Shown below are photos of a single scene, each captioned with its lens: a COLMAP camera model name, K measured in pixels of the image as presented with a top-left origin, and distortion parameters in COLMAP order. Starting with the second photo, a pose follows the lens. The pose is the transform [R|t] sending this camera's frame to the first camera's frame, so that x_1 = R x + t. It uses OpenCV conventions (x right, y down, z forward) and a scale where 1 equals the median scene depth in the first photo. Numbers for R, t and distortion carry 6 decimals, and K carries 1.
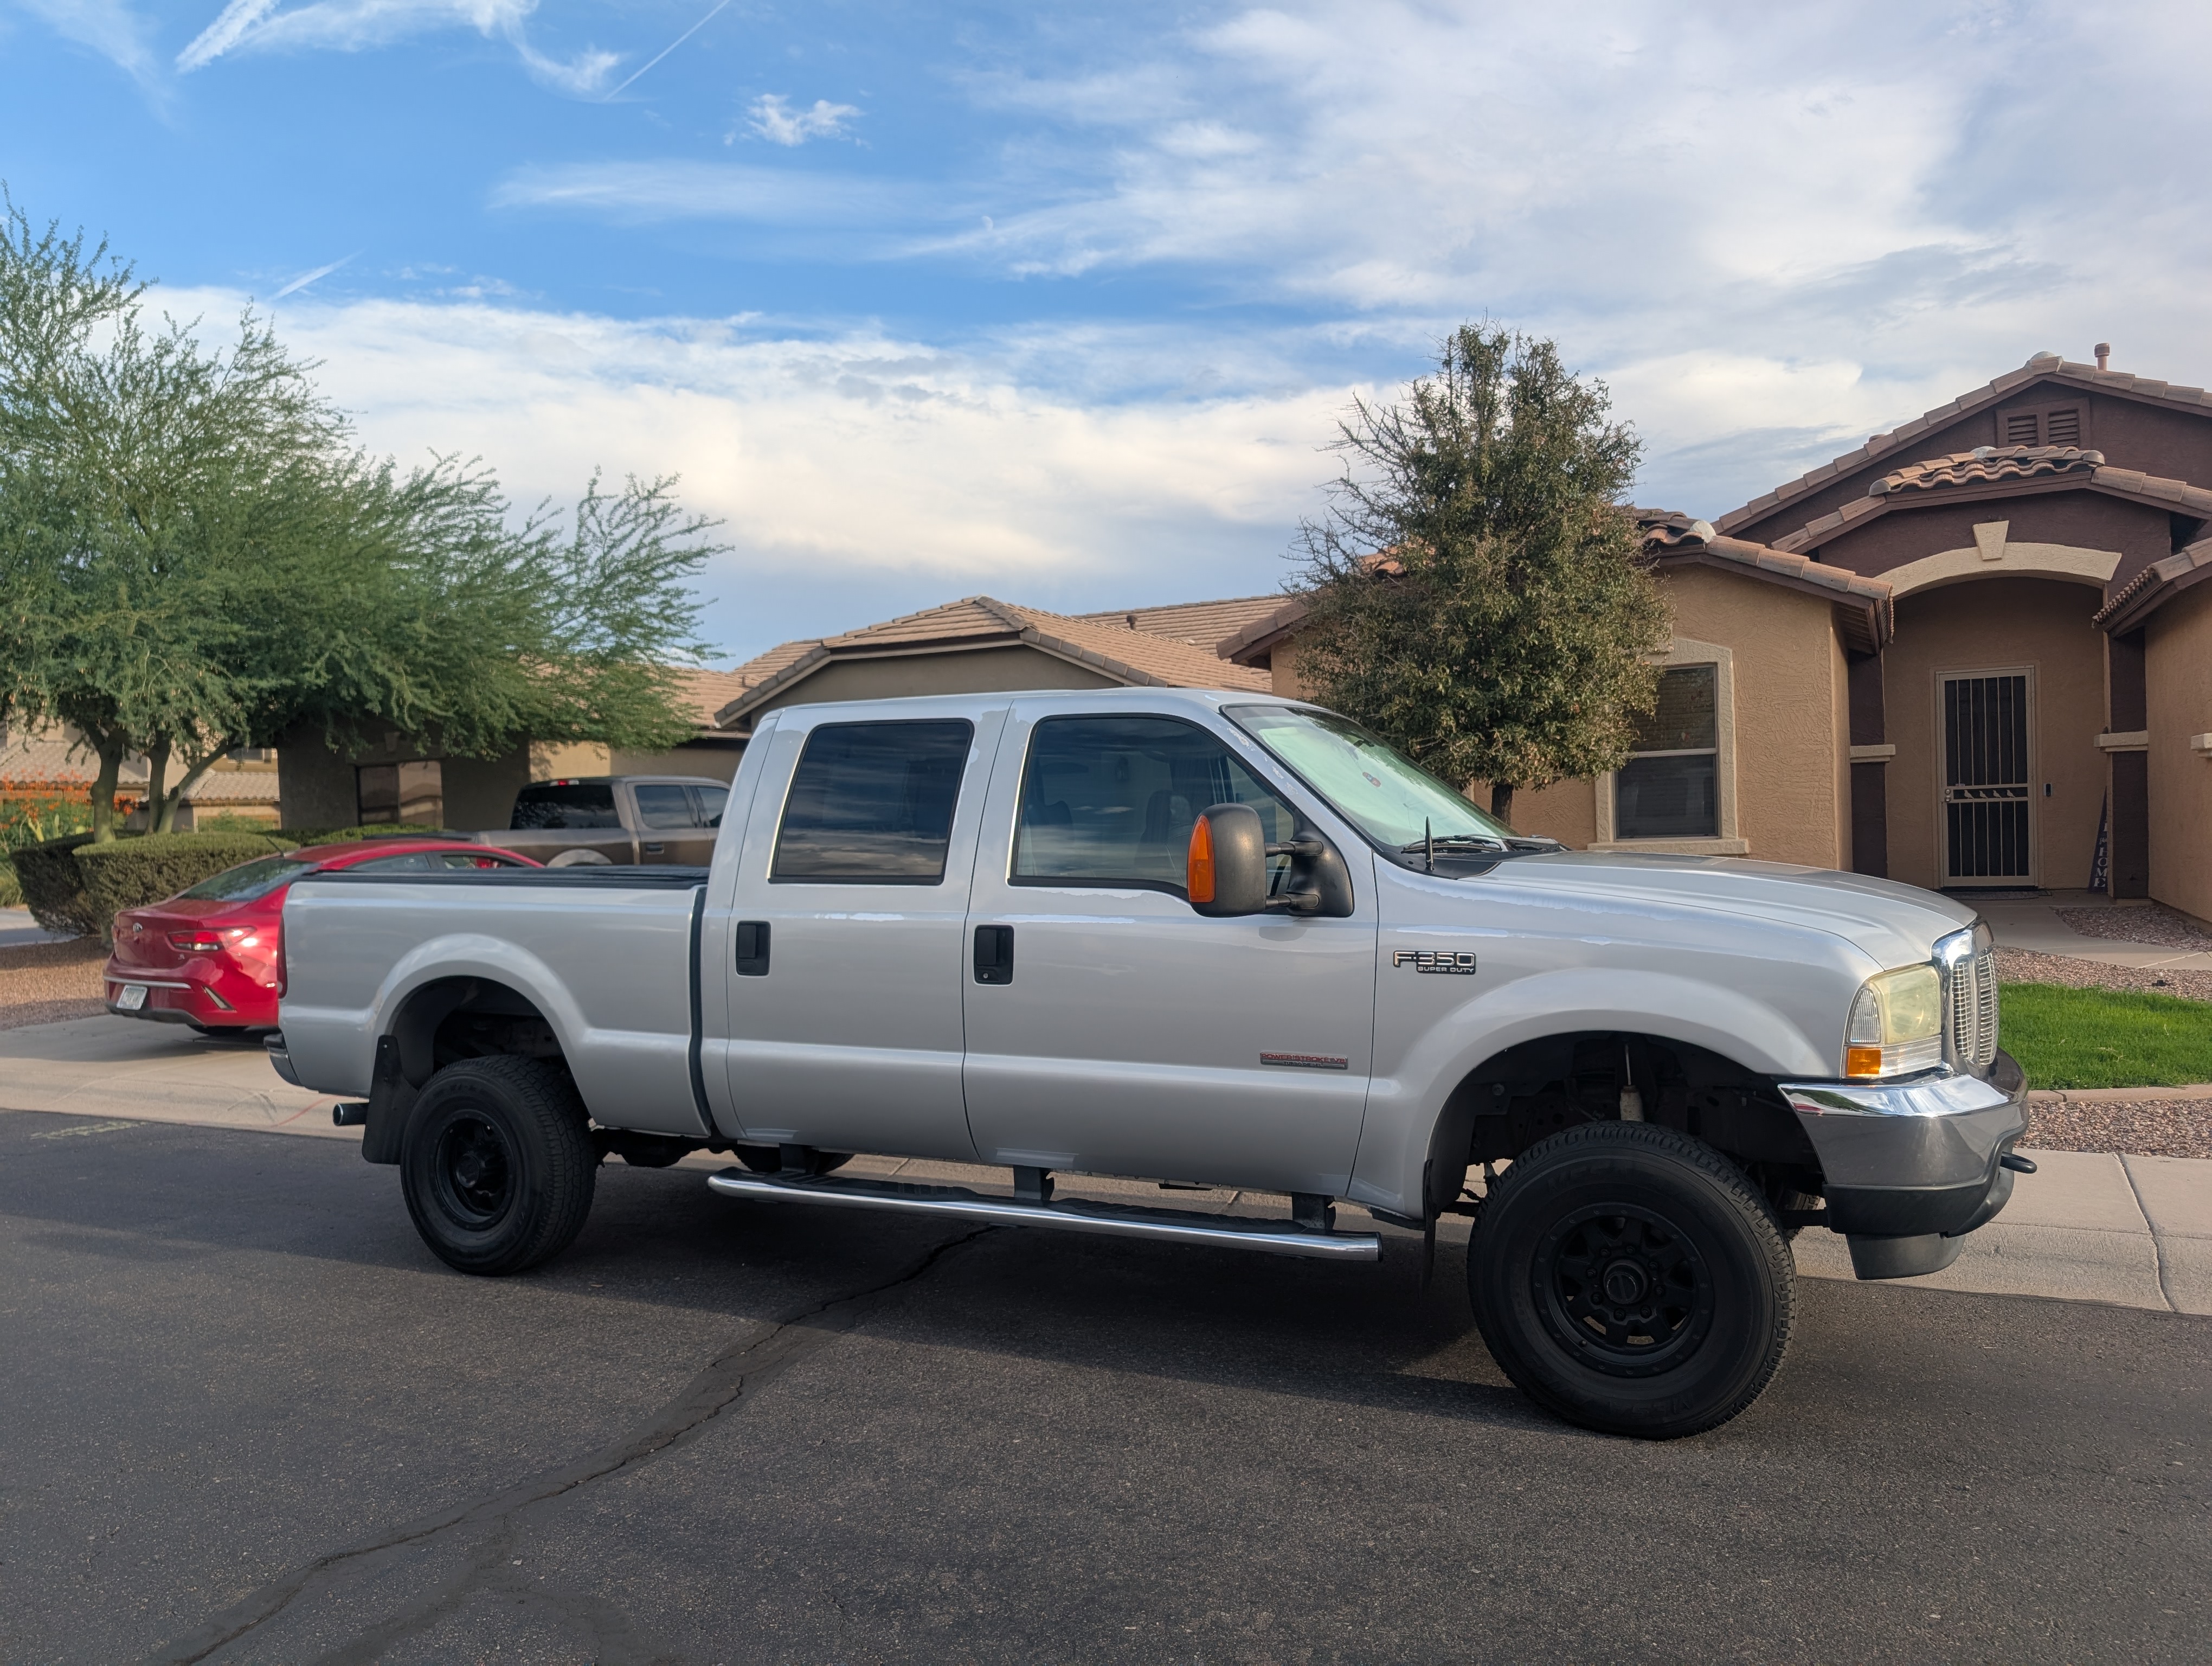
lens RADIAL K [[1637.3, 0, 1125.9], [0, 1637.3, 829.9], [0, 0, 1]] dist [0.006331, -0.008972]
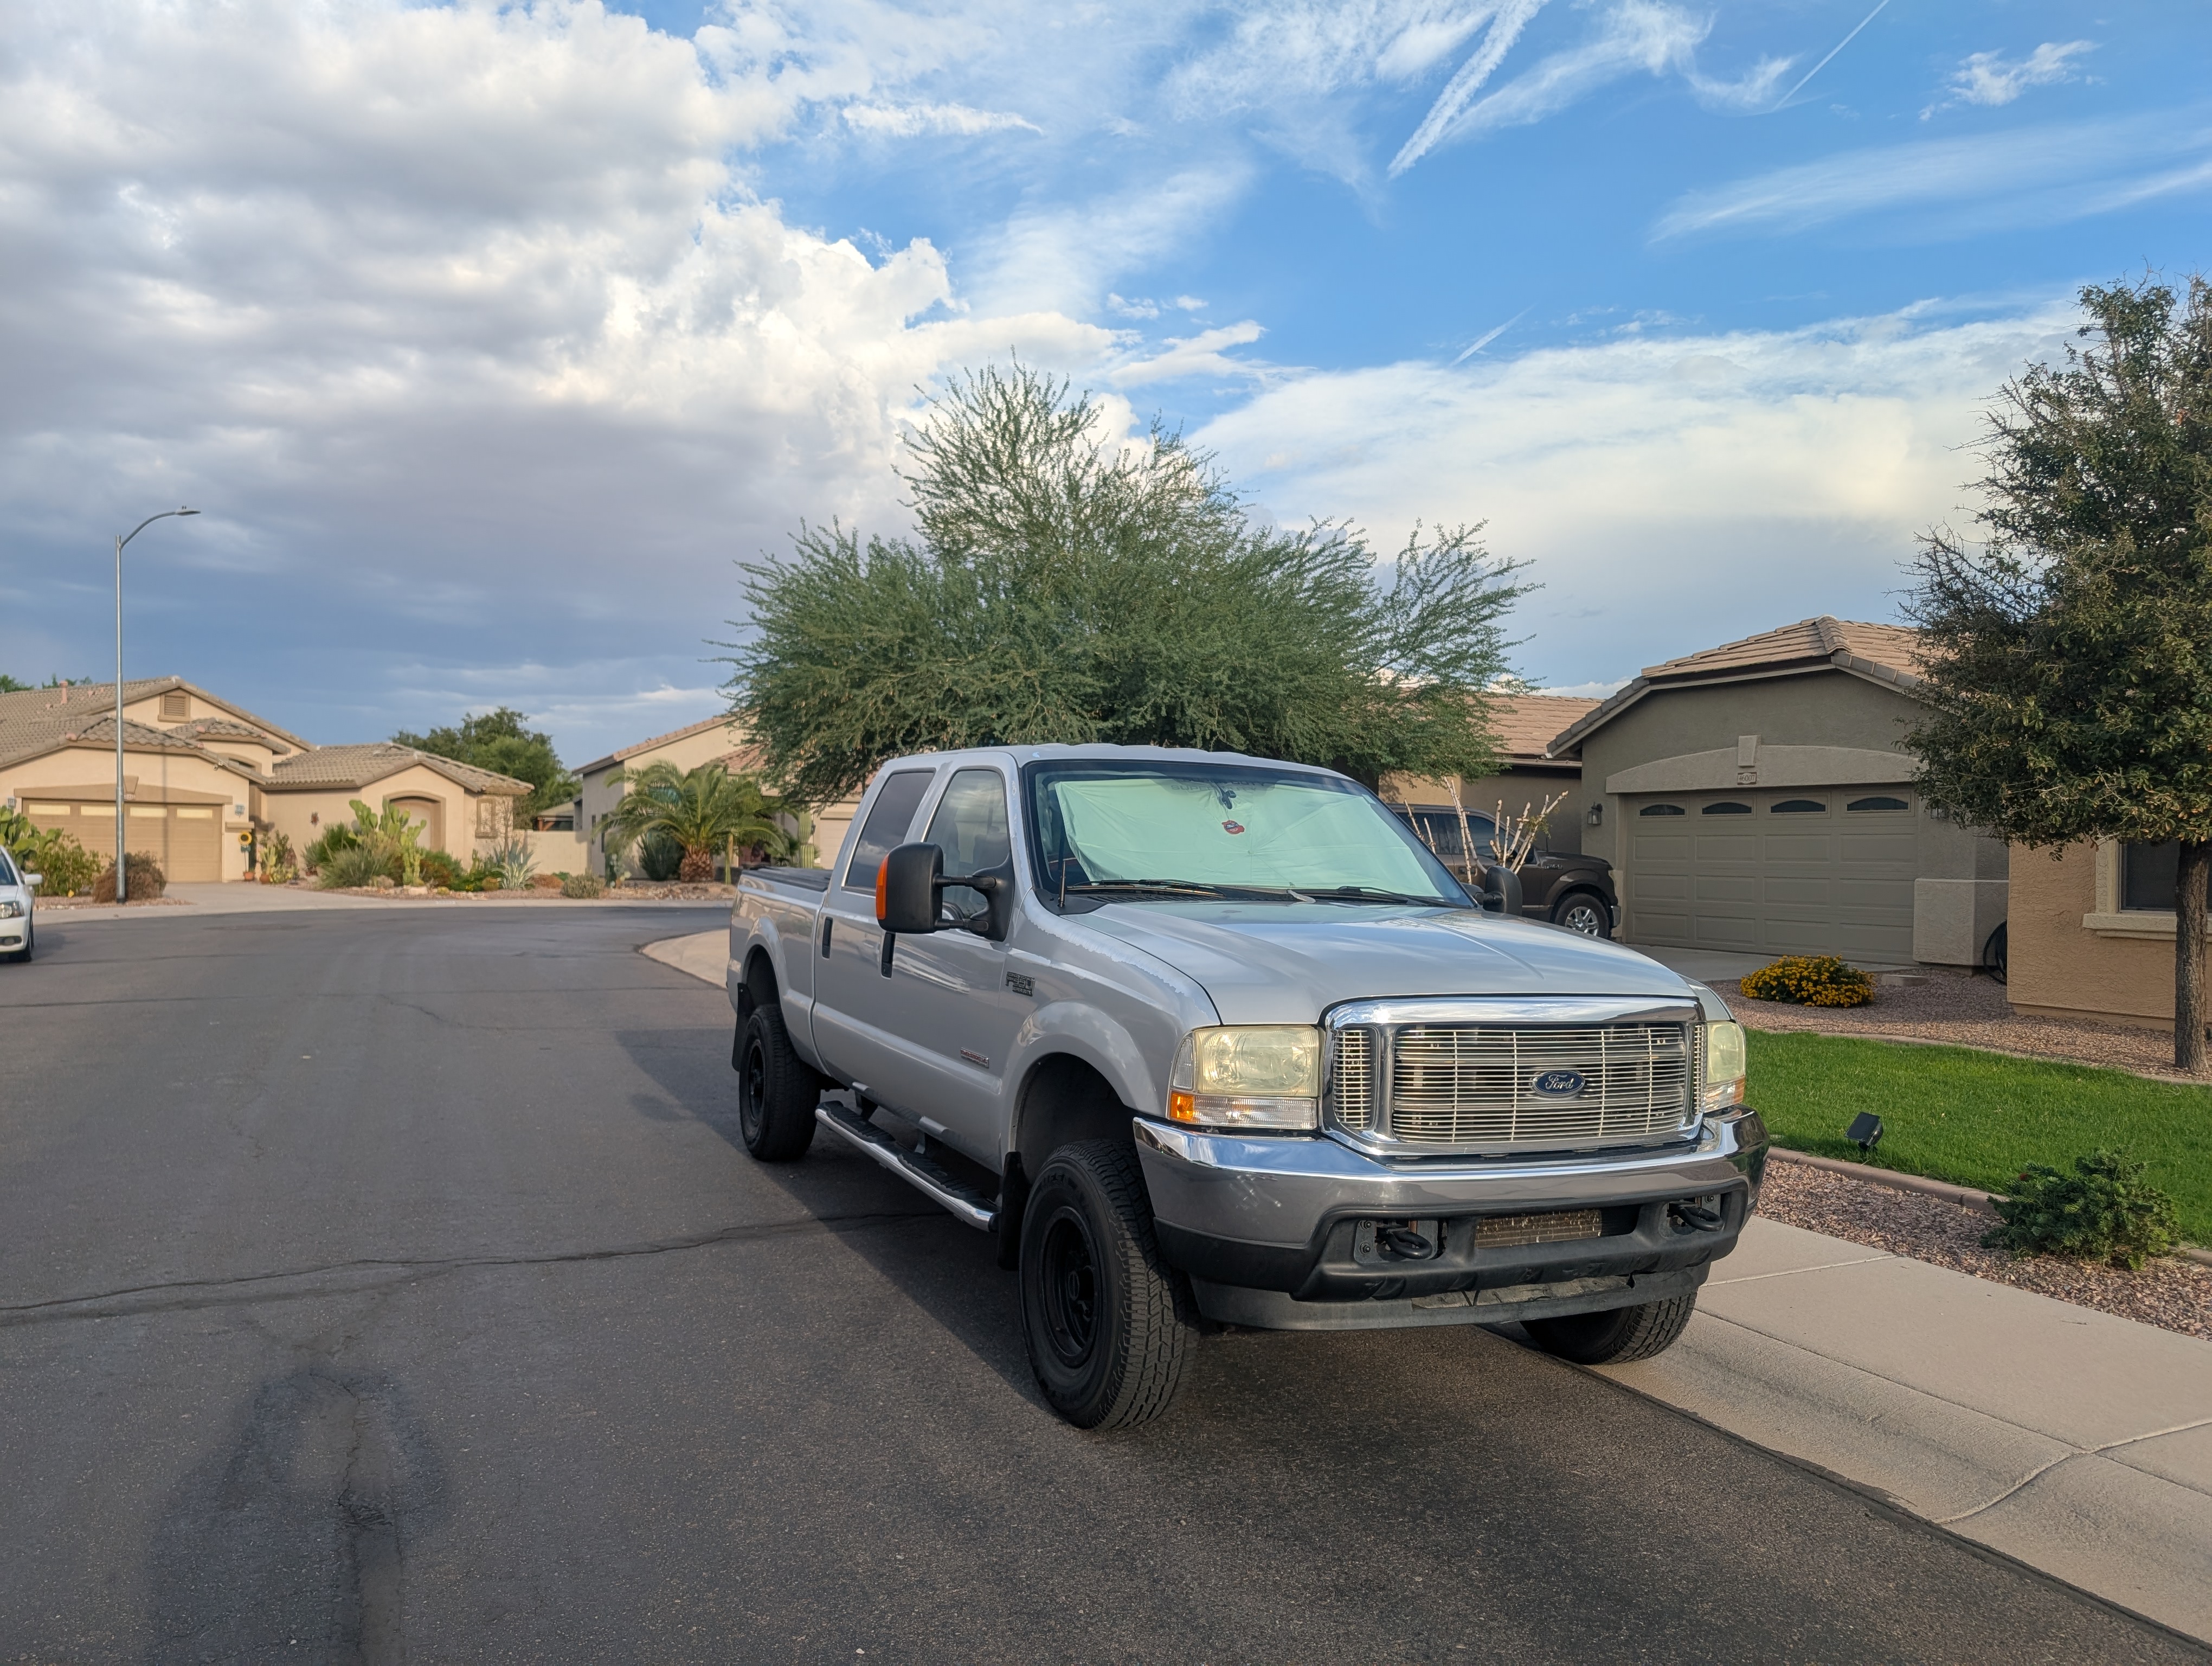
lens RADIAL K [[1620.0, 0, 1106.0], [0, 1620.0, 833.0], [0, 0, 1]] dist [-0.000434, 0.012225]
pose [[0.775659, 0.036161, -0.630116, 0.220619], [-0.043440, 0.999049, 0.003859, -0.007784], [0.629656, 0.024379, 0.776491, 0.031766]]
